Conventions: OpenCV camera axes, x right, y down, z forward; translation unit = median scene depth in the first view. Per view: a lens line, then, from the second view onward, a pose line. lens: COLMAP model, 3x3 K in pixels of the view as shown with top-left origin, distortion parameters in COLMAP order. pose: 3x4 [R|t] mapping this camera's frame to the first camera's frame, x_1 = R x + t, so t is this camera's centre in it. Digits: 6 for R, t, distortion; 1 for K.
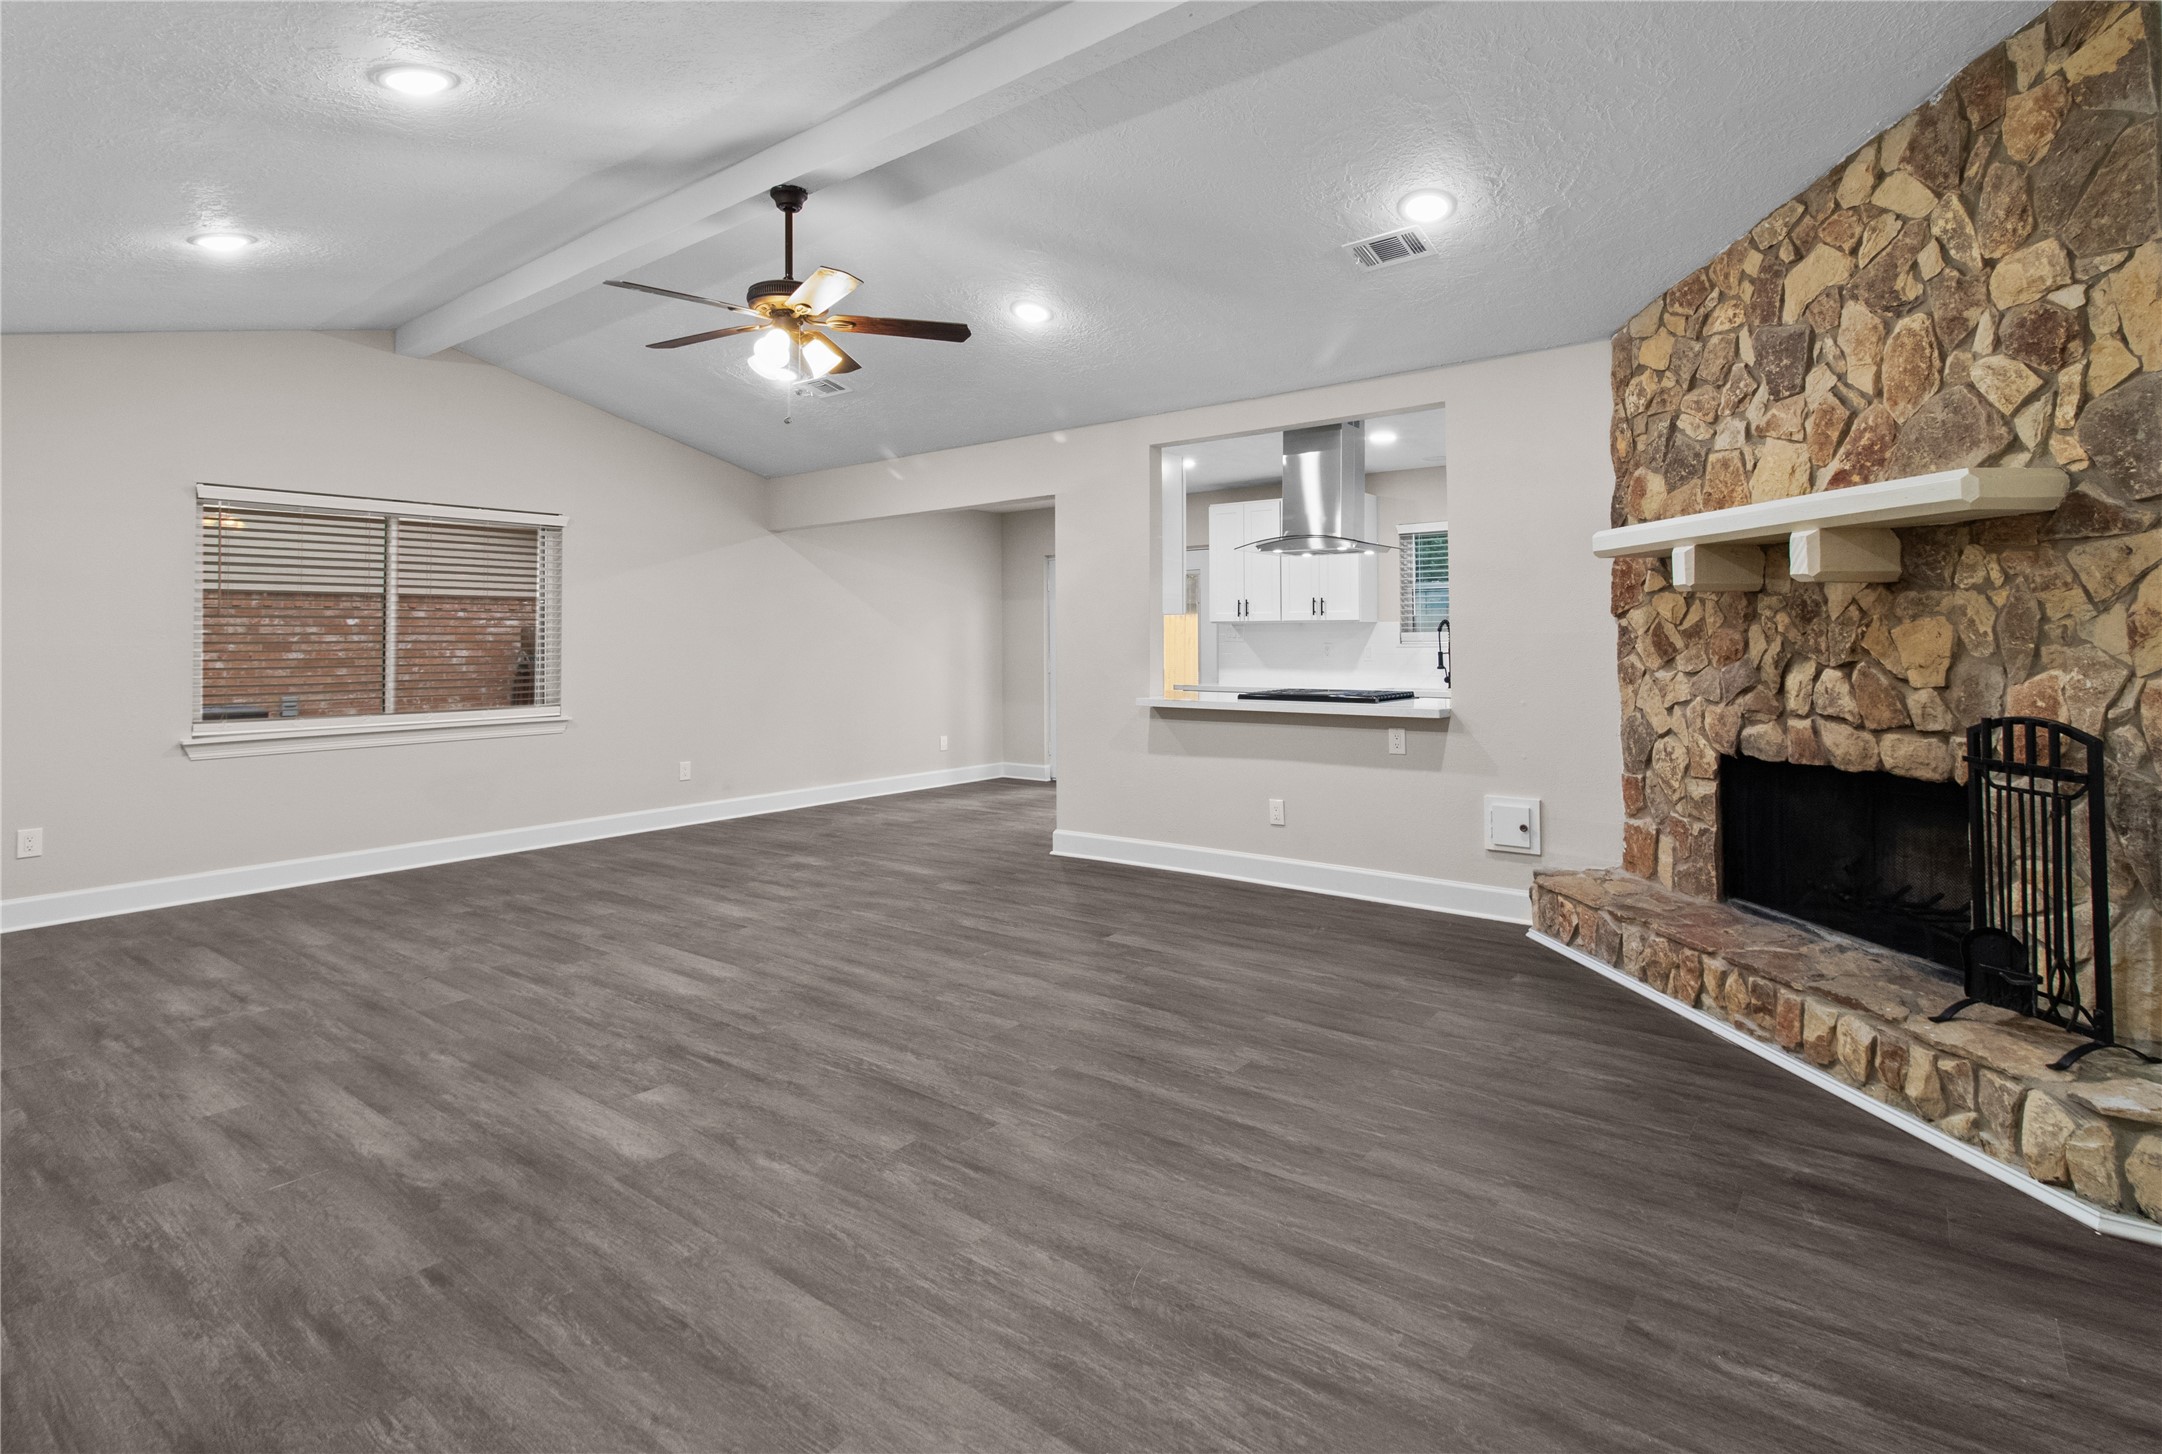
lens RADIAL K [[1043.2, 0, 1081.3], [0, 1043.2, 607.7], [0, 0, 1]] dist [0.002322, 0.000390]
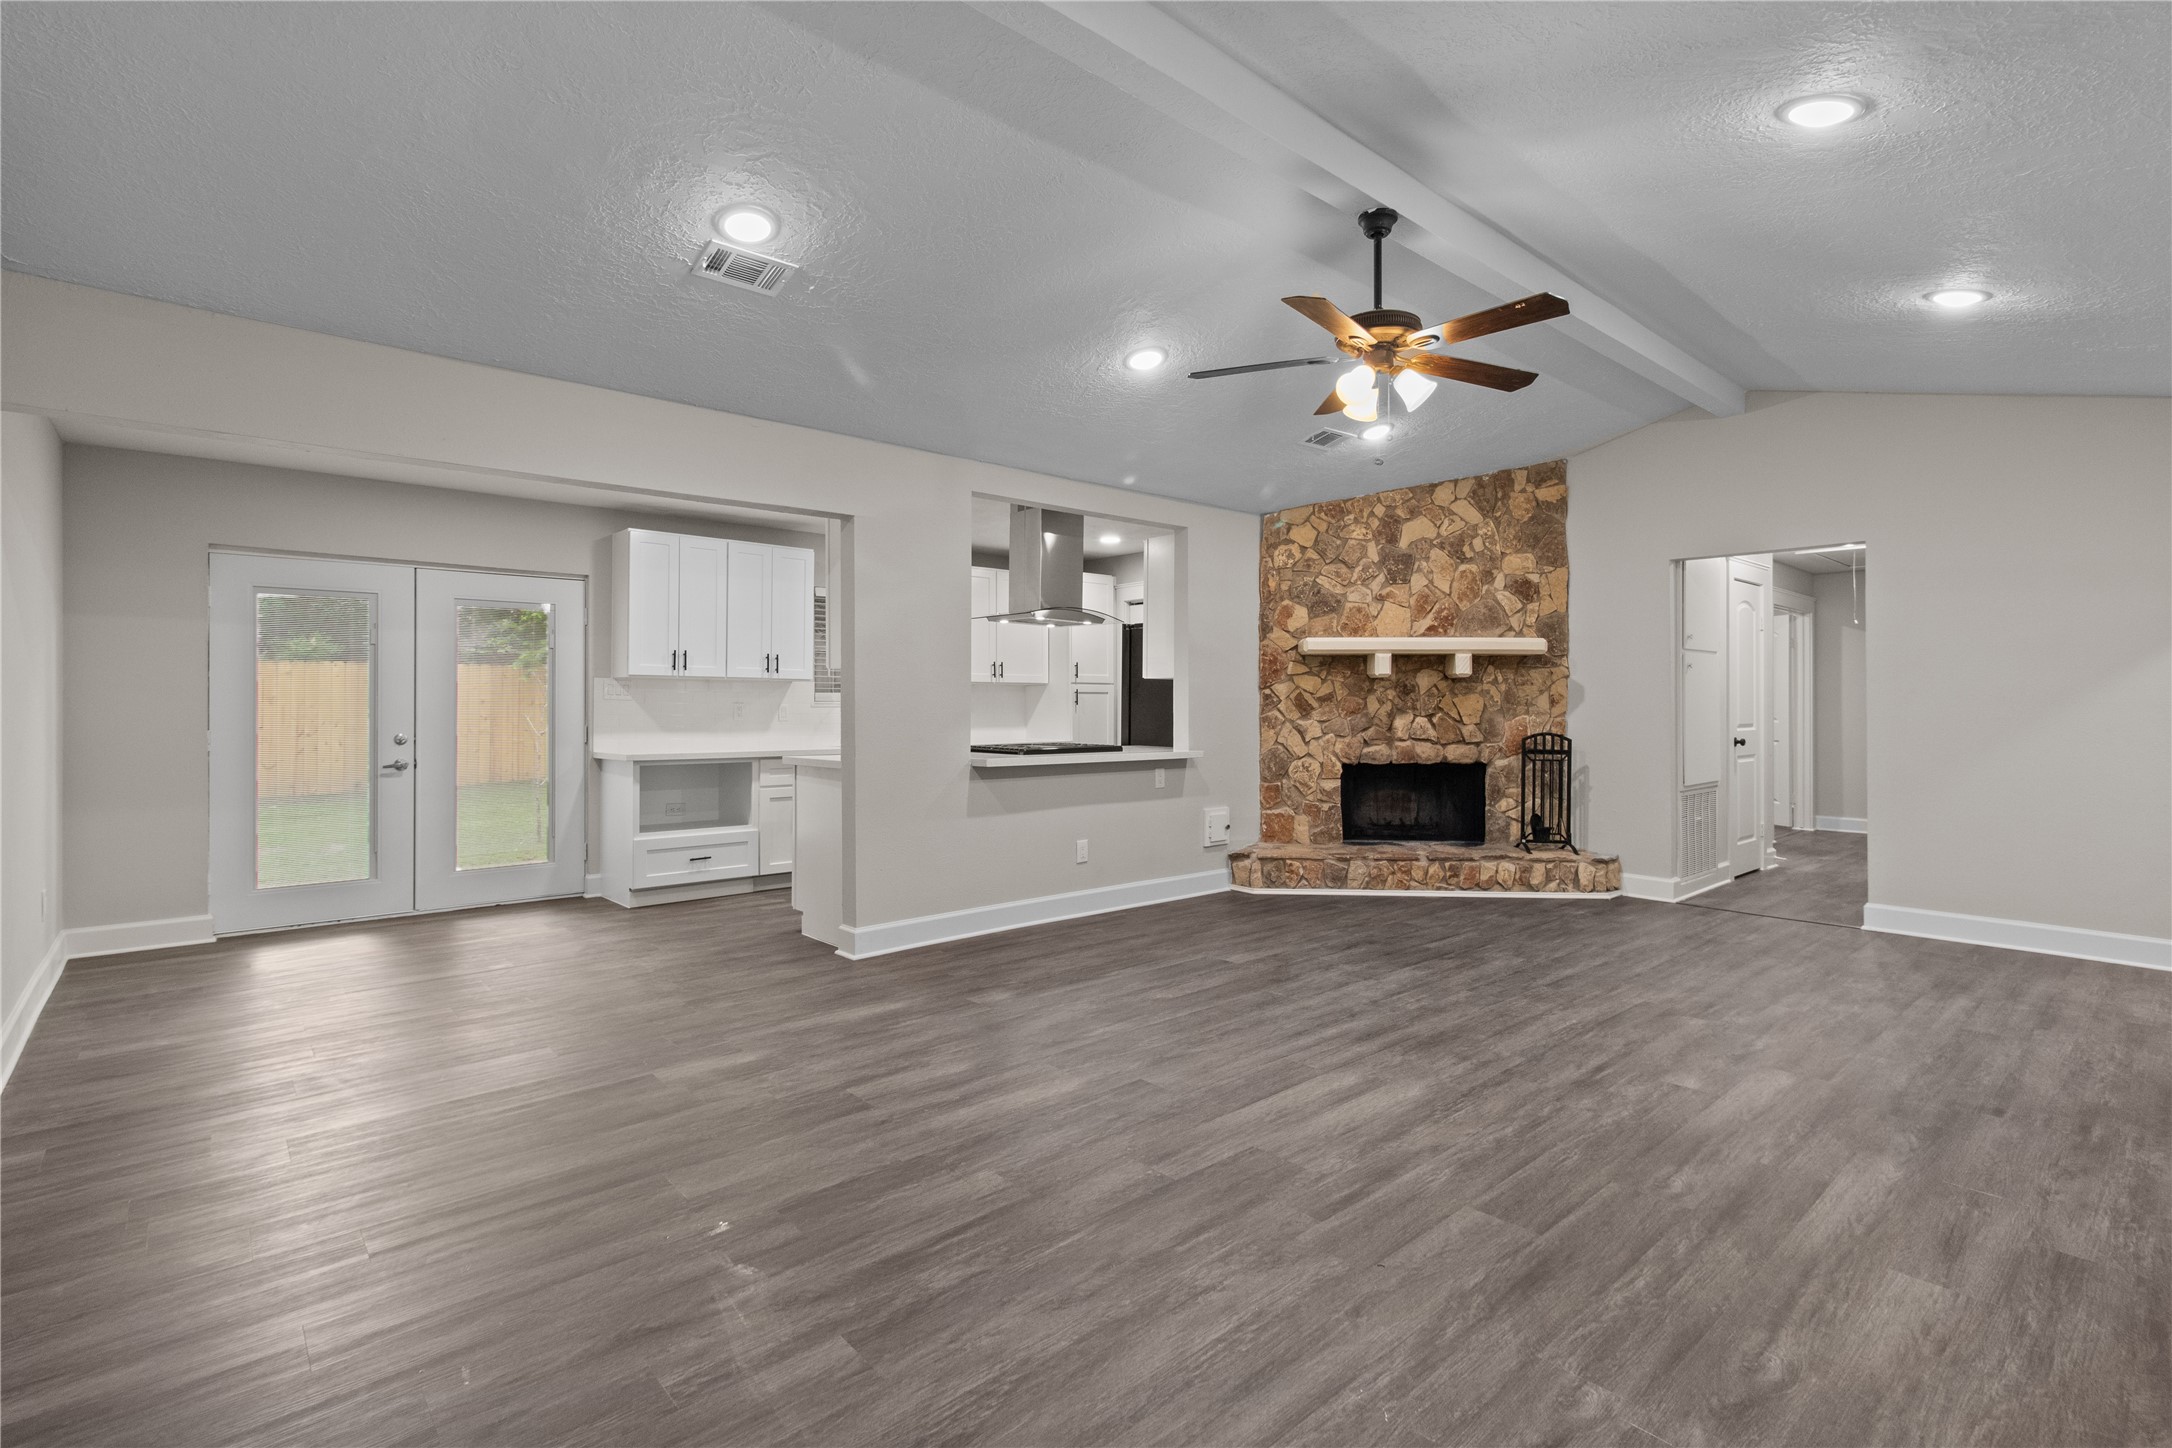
lens RADIAL K [[1019.1, 0, 1106.1], [0, 1019.1, 689.9], [0, 0, 1]] dist [0.004028, 0.000747]
pose [[0.180802, 0.021045, 0.983294, -1.474379], [-0.038260, 0.999165, -0.014350, 0.059063], [-0.982775, -0.035026, 0.181456, 1.281507]]
